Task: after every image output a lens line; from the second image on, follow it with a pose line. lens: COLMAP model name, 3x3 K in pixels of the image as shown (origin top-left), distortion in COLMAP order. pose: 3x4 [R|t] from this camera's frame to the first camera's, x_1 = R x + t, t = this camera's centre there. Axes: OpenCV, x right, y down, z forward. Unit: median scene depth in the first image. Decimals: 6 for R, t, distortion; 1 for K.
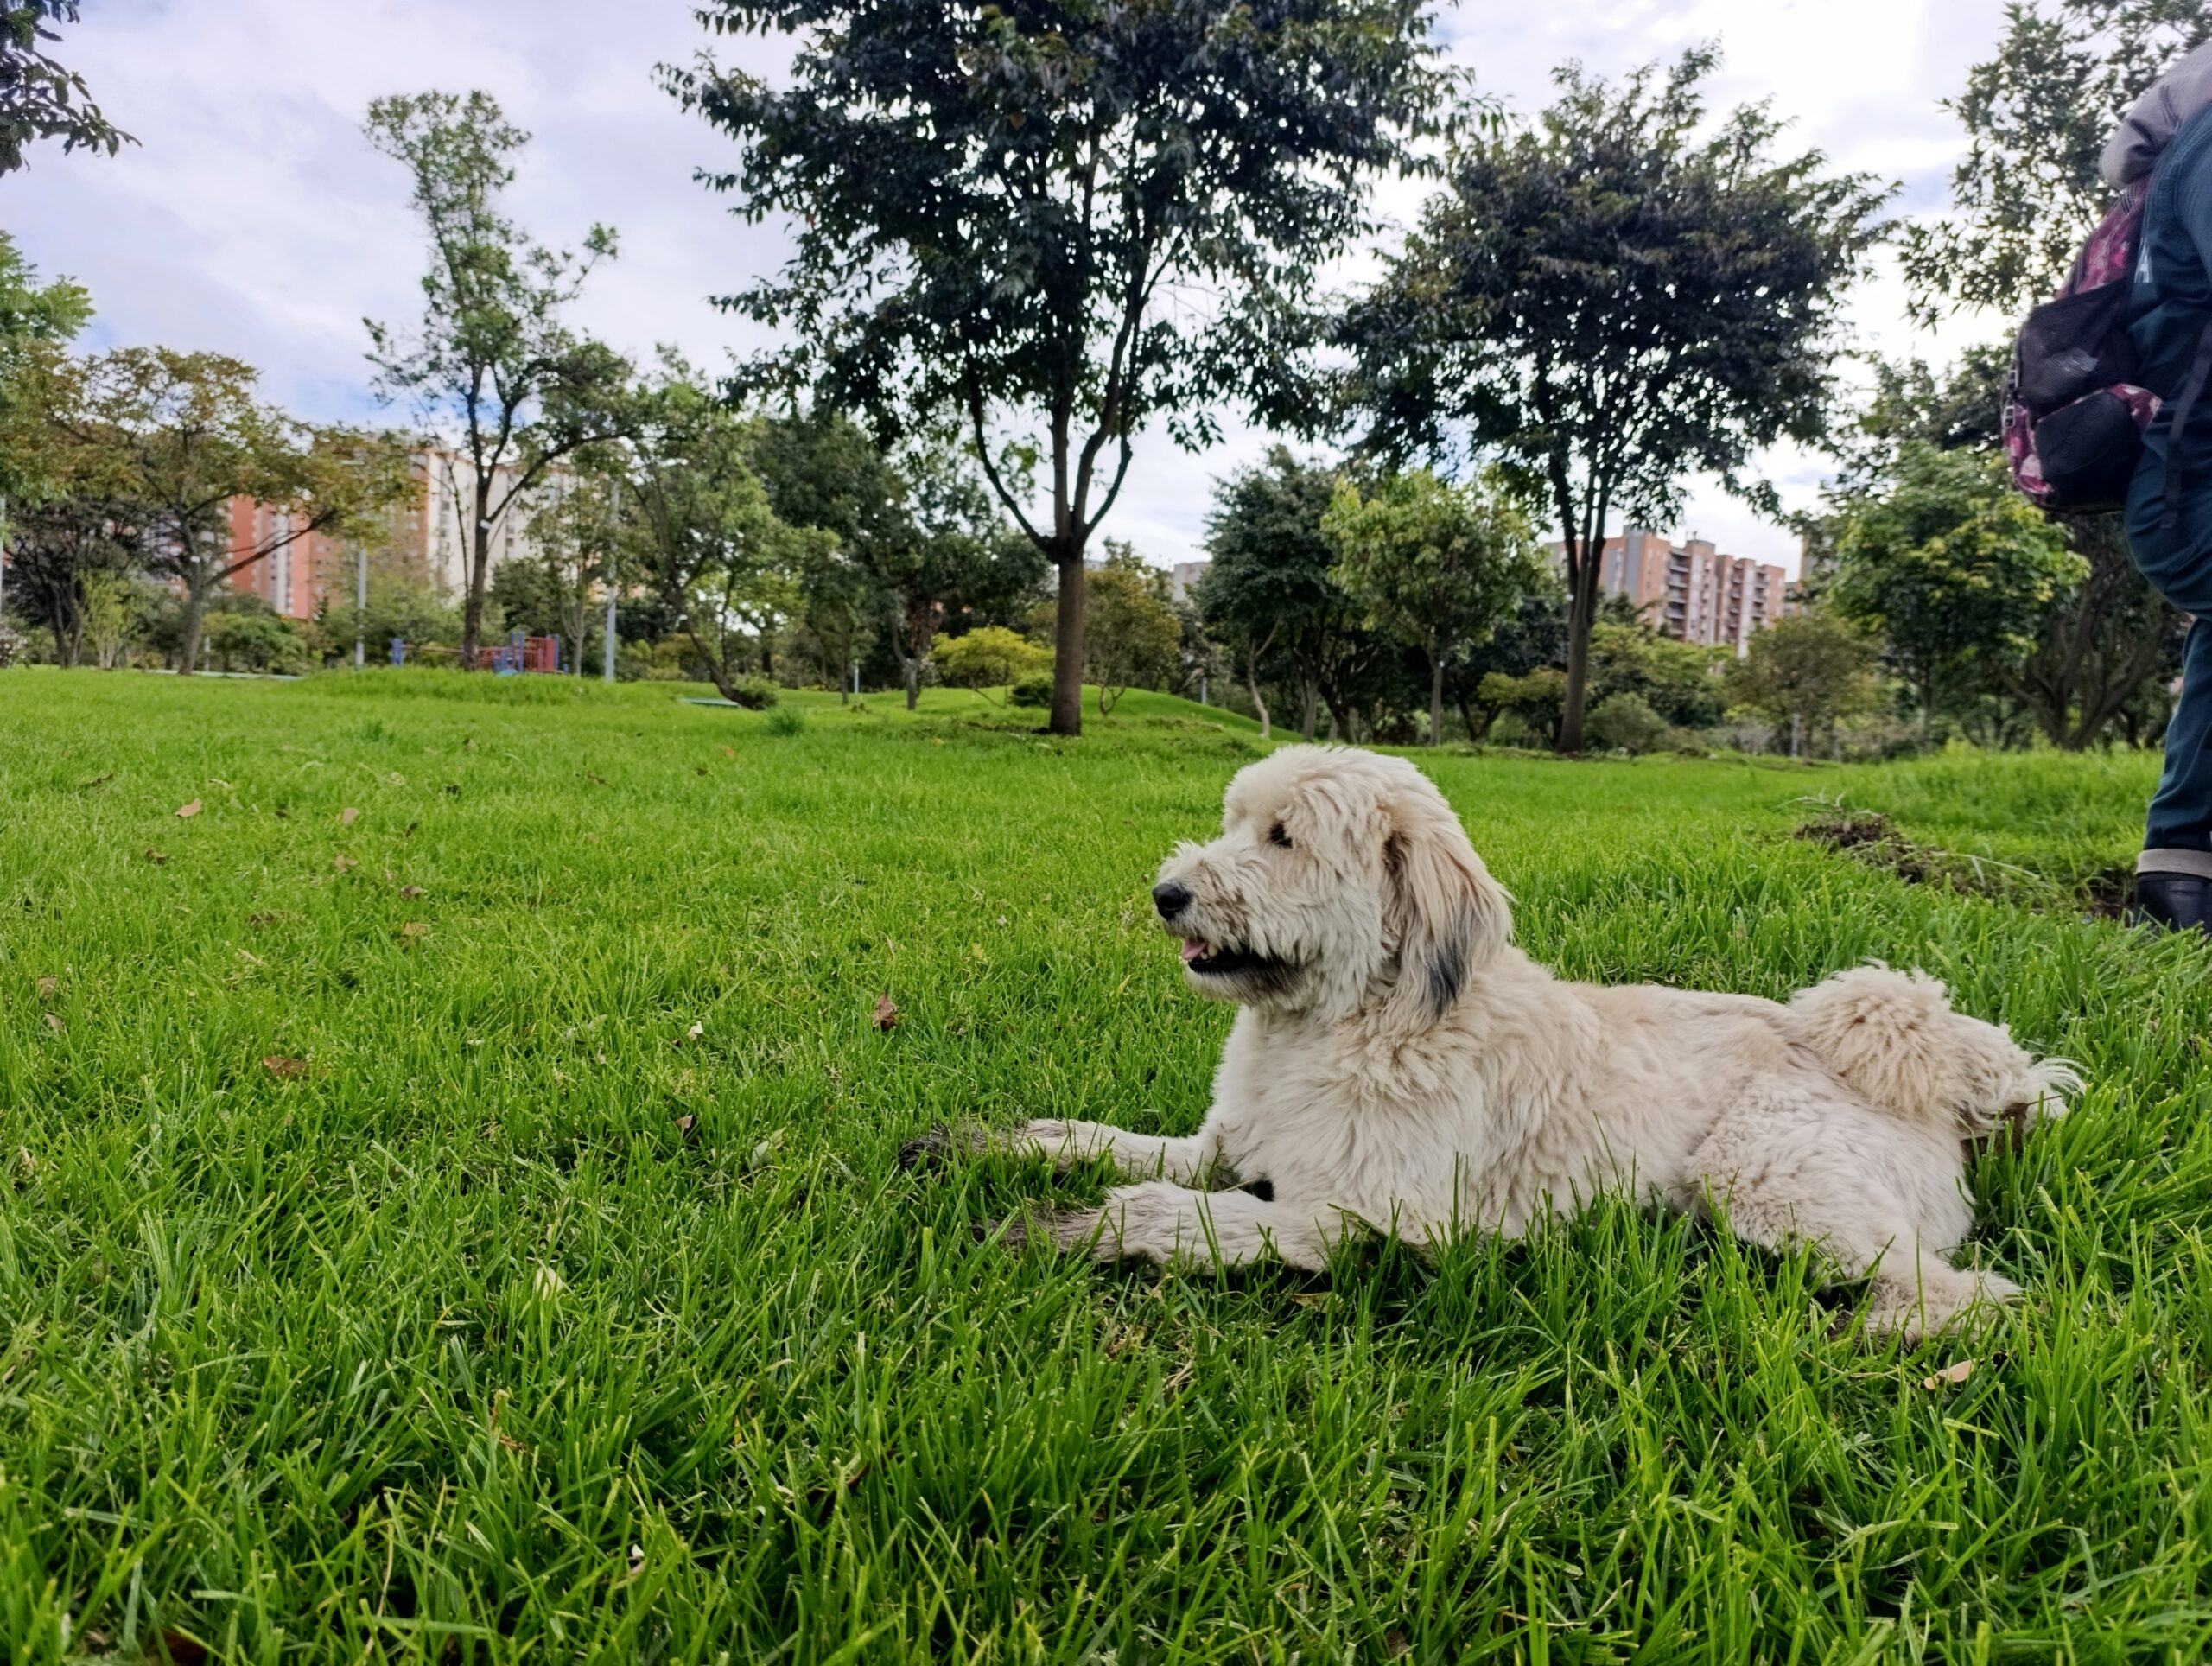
lens RADIAL K [[1609.0, 0, 1106.0], [0, 1609.0, 833.0], [0, 0, 1]] dist [0.031298, -0.007073]
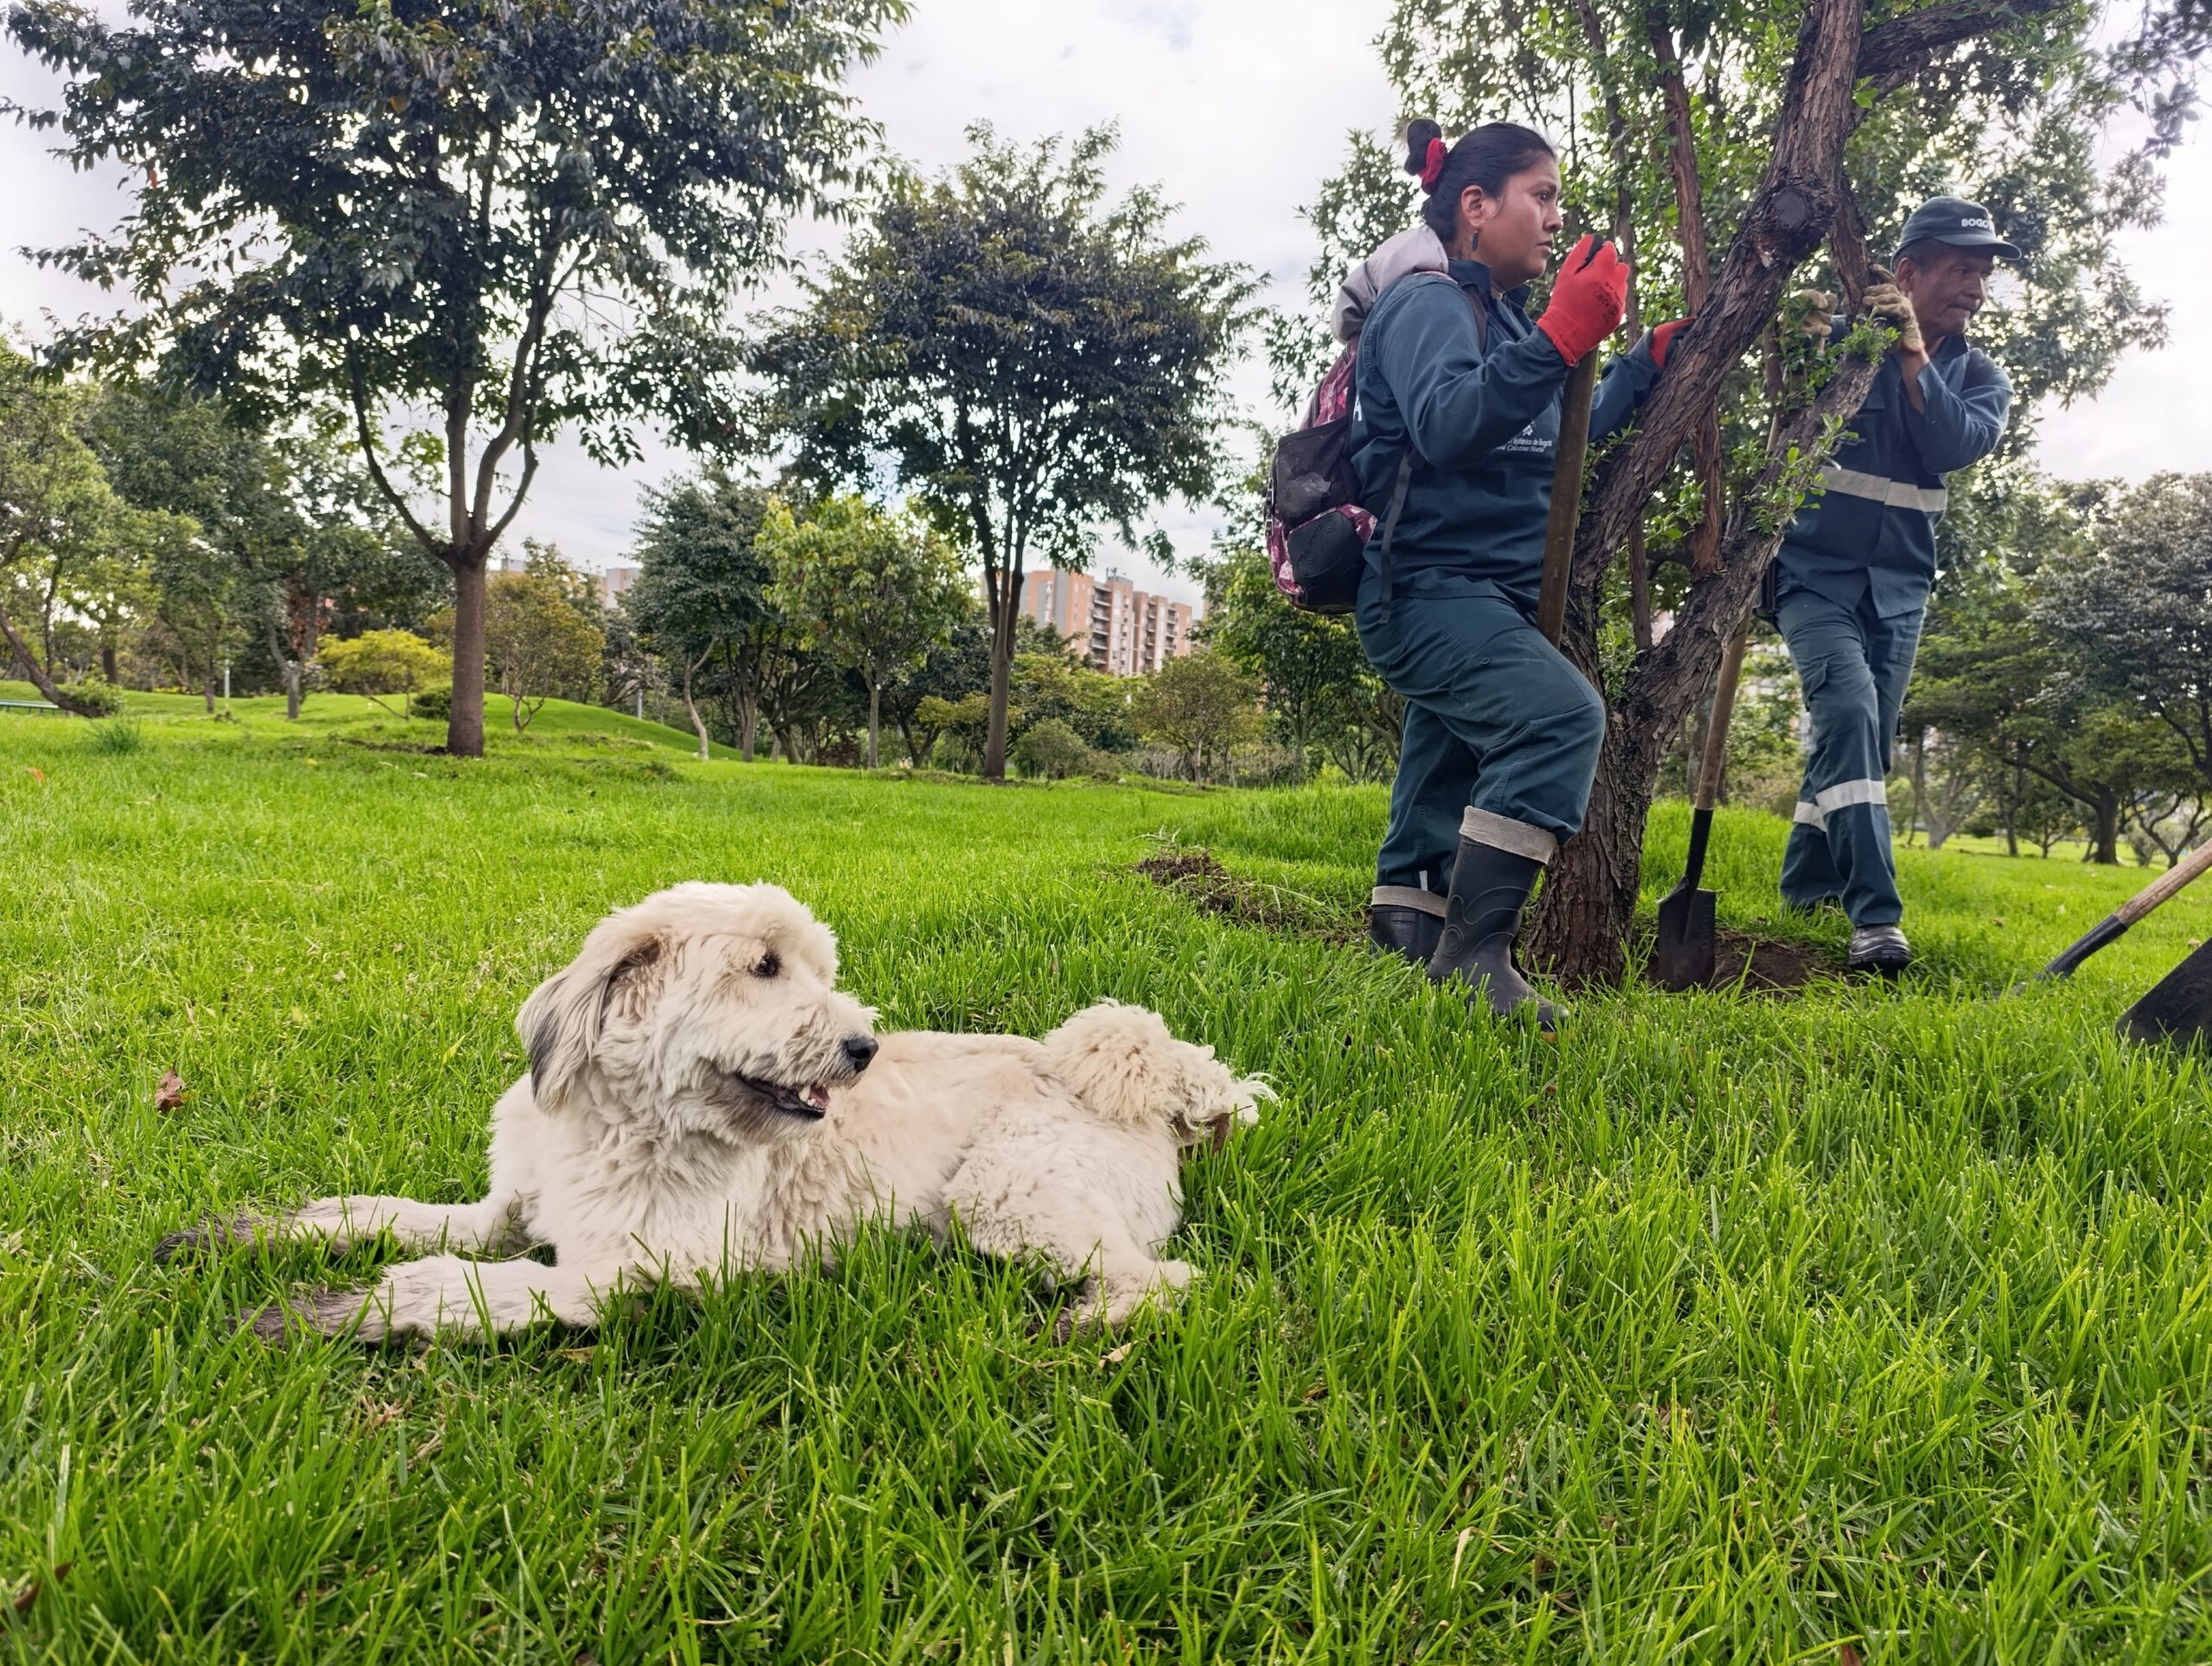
lens RADIAL K [[1598.0, 0, 1113.2], [0, 1598.0, 827.3], [0, 0, 1]] dist [0.090586, -0.128677]
pose [[0.941268, -0.002335, 0.337652, 0.008854], [0.006749, 0.999906, -0.011900, -0.003918], [-0.337593, 0.013479, 0.941196, -0.011588]]
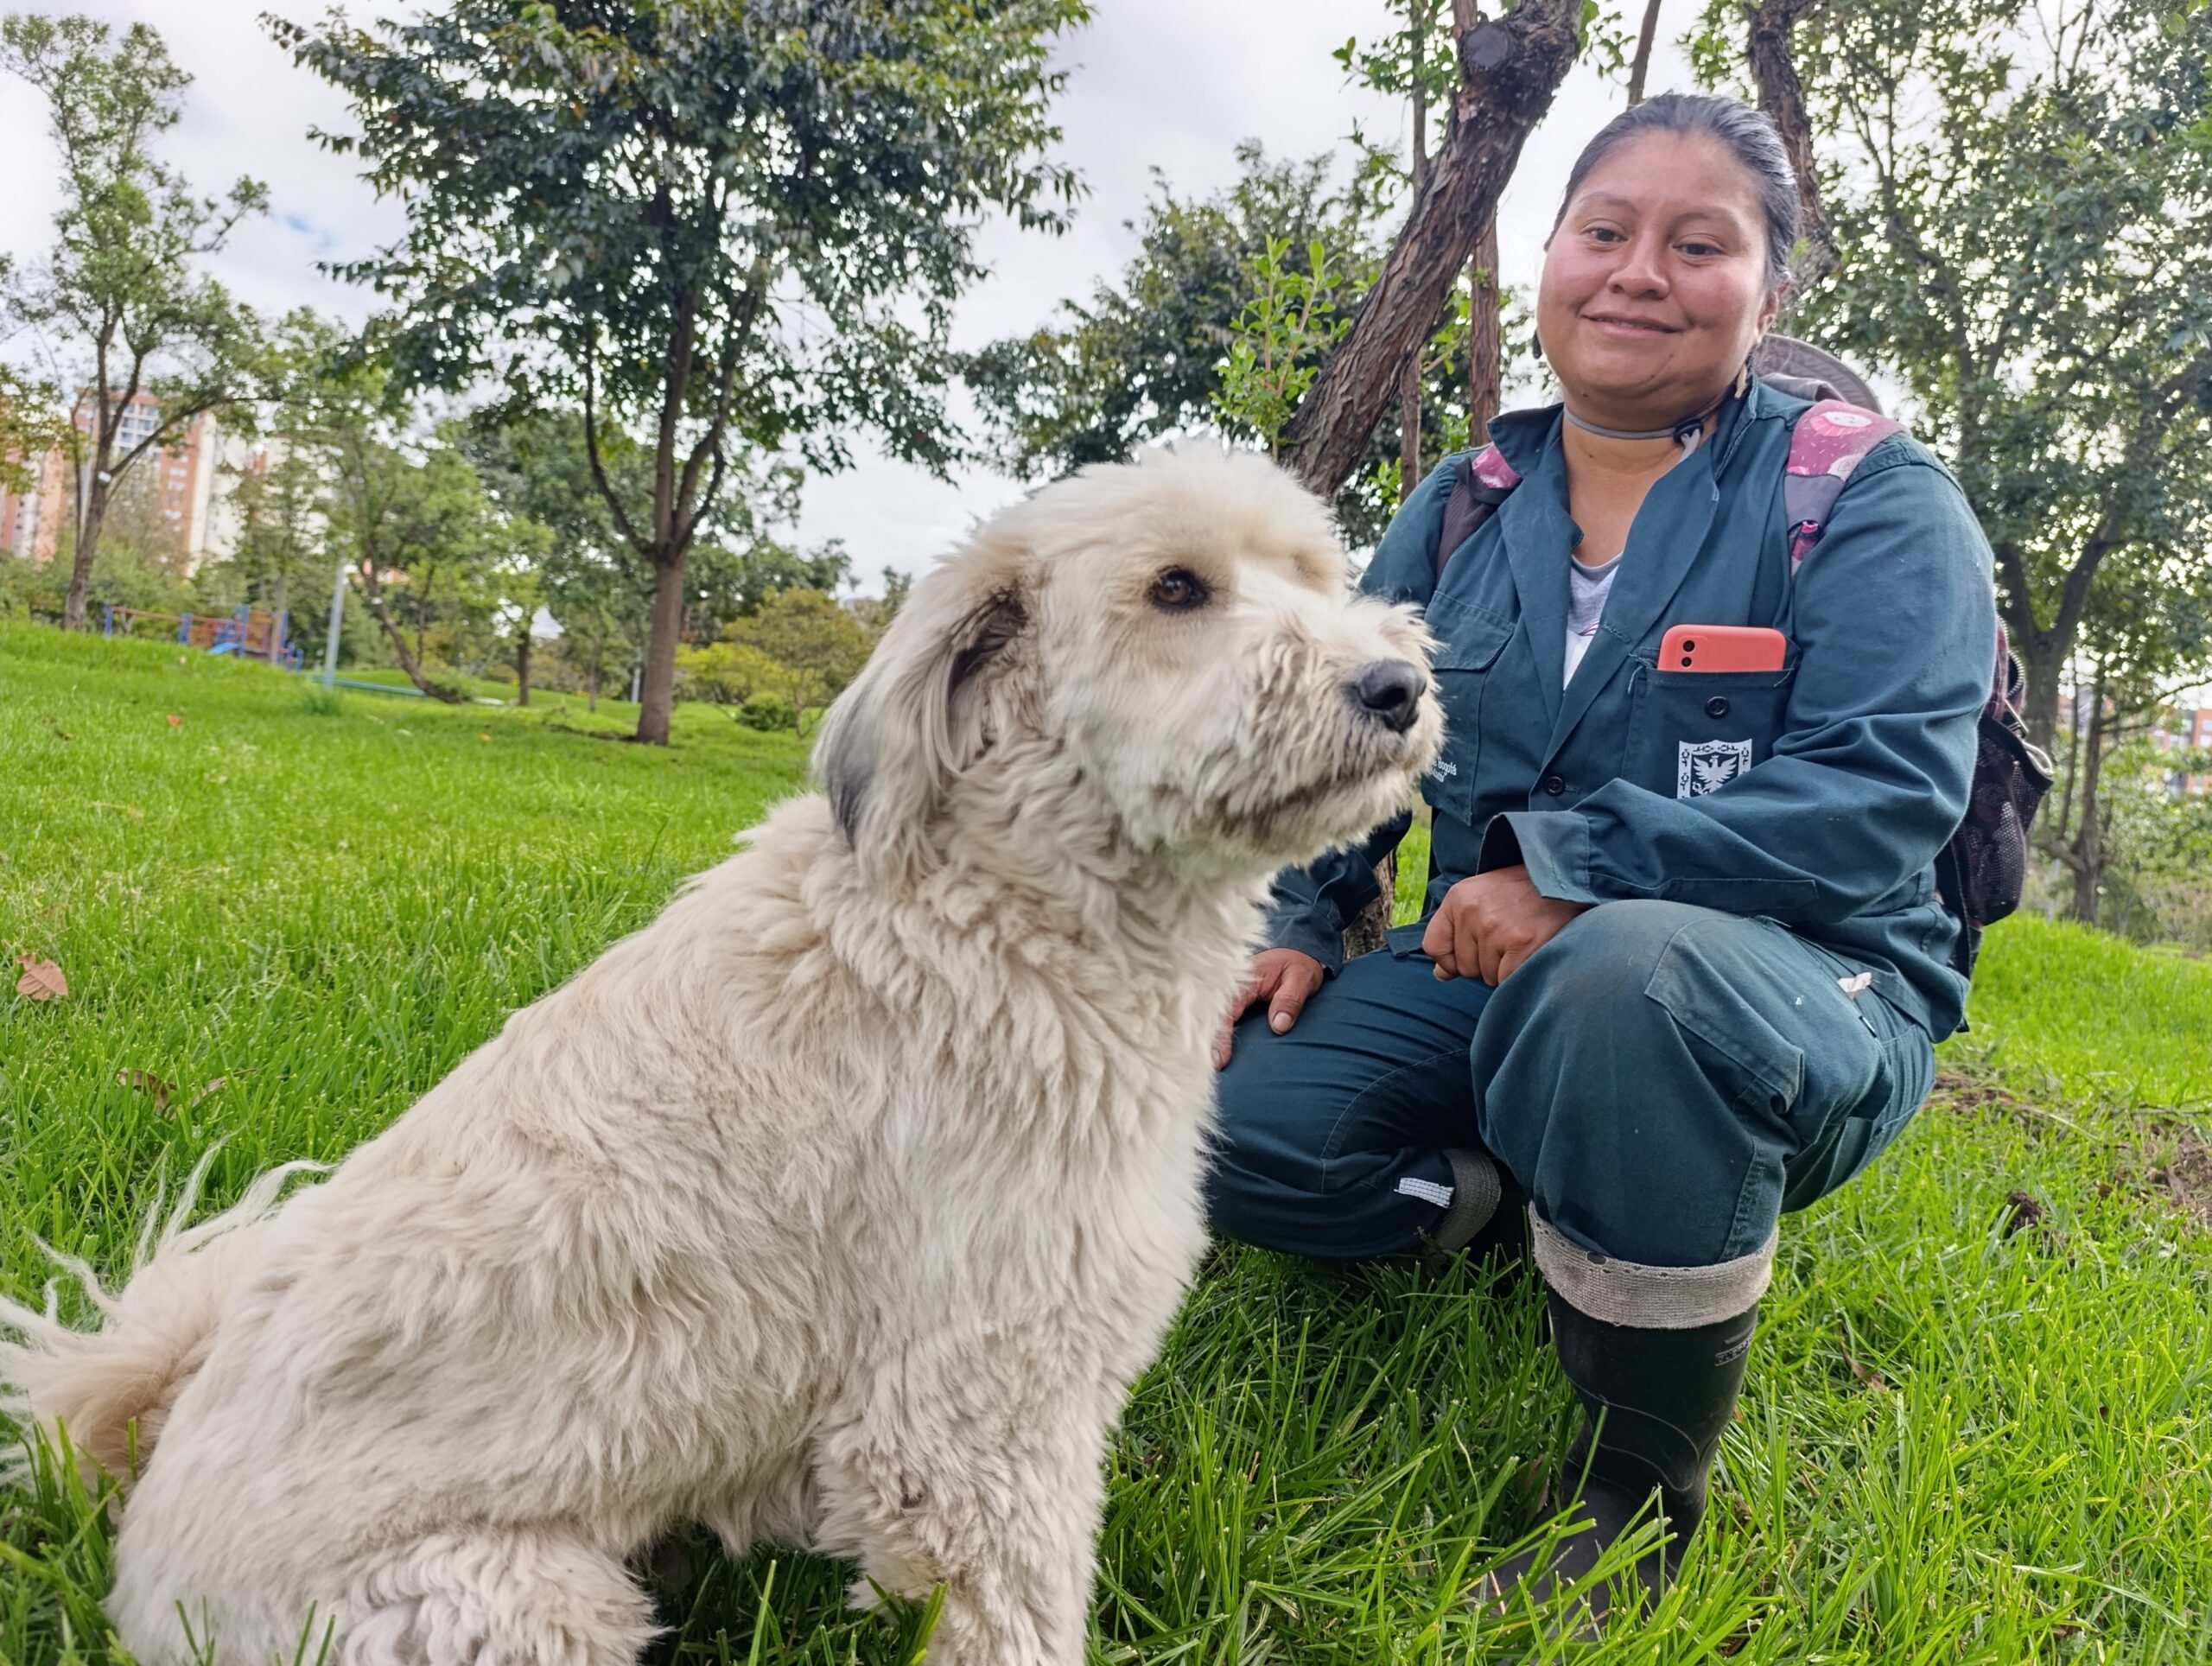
lens RADIAL K [[1620.6, 0, 1106.0], [0, 1620.6, 833.0], [0, 0, 1]] dist [0.023312, -0.001643]
pose [[0.990726, 0.079254, 0.110370, 0.103418], [-0.076218, 0.996595, -0.031458, 0.001176], [-0.112487, 0.022754, 0.993393, -0.005396]]
